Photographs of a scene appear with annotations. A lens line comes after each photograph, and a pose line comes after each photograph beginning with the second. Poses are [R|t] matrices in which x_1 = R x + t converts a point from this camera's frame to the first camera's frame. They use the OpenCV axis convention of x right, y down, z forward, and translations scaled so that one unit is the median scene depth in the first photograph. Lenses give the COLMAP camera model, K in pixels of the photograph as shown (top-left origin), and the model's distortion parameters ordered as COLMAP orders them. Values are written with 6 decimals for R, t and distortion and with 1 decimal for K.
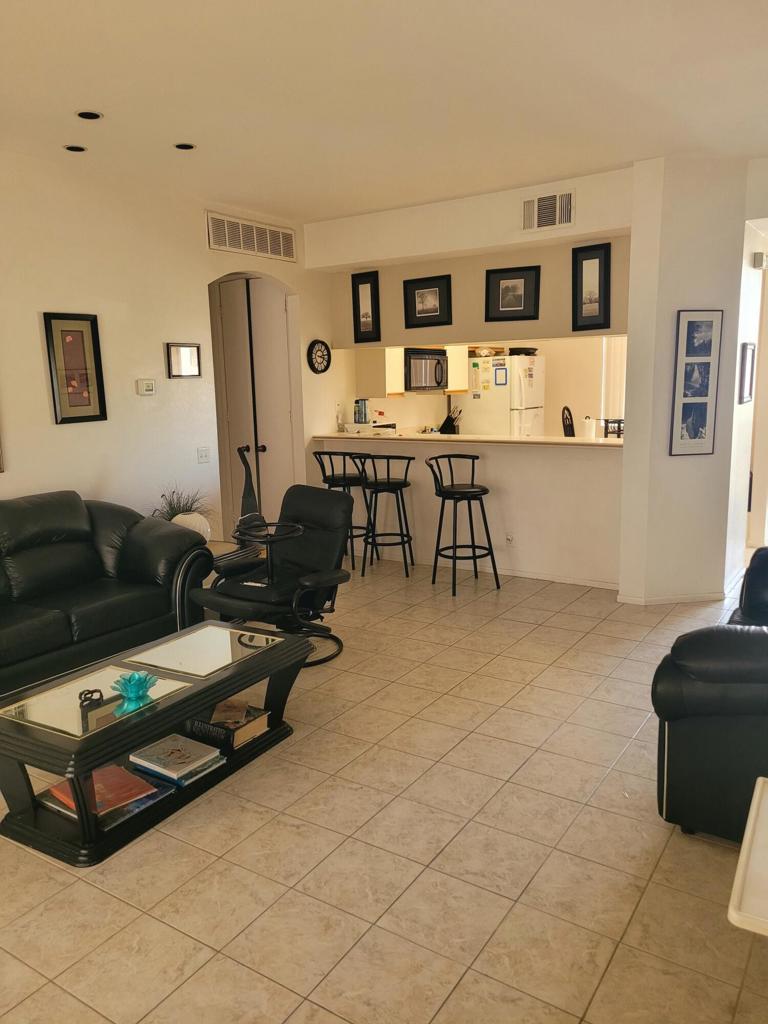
lens RADIAL K [[767.8, 0, 390.1], [0, 767.8, 519.5], [0, 0, 1]] dist [0.058774, -0.038291]
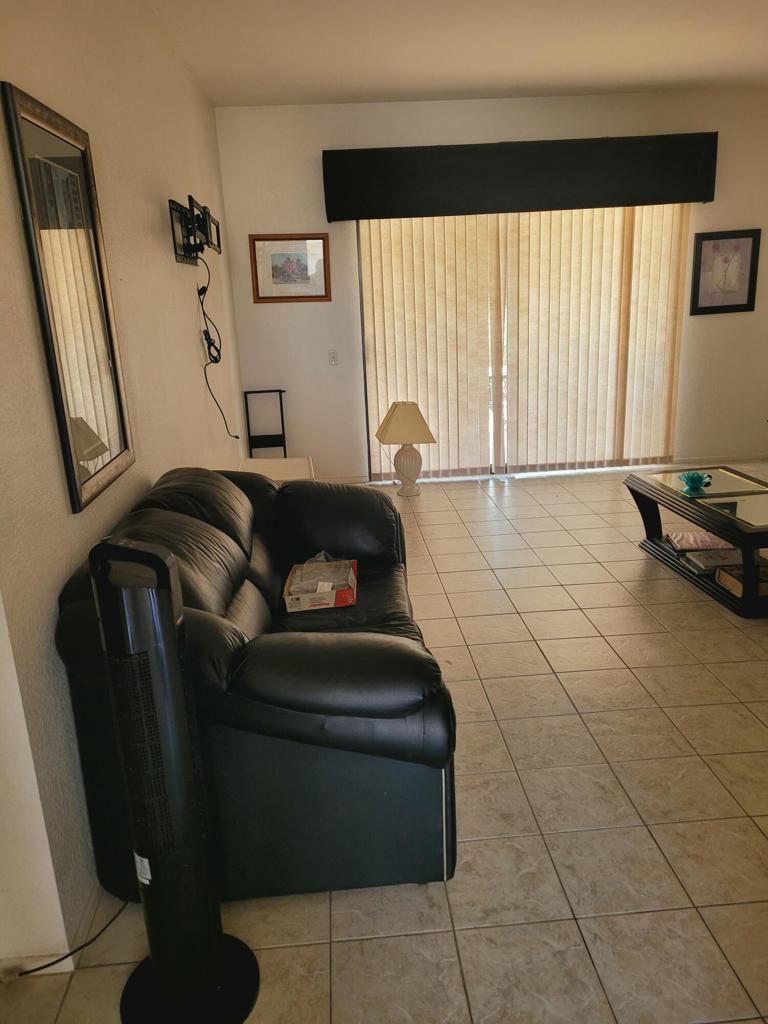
lens RADIAL K [[767.8, 0, 380.0], [0, 767.8, 505.7], [0, 0, 1]] dist [0.058774, -0.038291]
pose [[-0.808554, 0.215773, -0.547433, 0.651385], [-0.029790, 0.914137, 0.404310, -0.222987], [0.587668, 0.343215, -0.732701, 1.130787]]
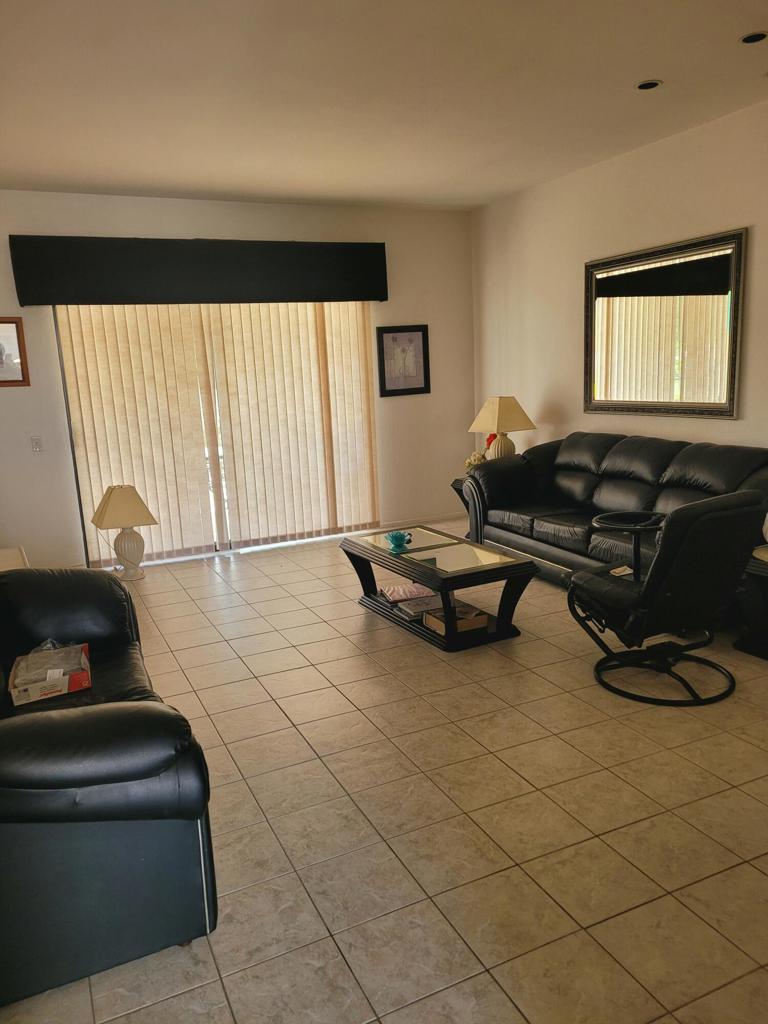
lens RADIAL K [[767.8, 0, 386.9], [0, 767.8, 512.7], [0, 0, 1]] dist [0.058774, -0.038291]
pose [[-0.536970, 0.211474, -0.816665, 0.691891], [-0.074565, 0.952383, 0.295646, -0.229592], [0.840300, 0.219647, -0.495632, 1.163538]]
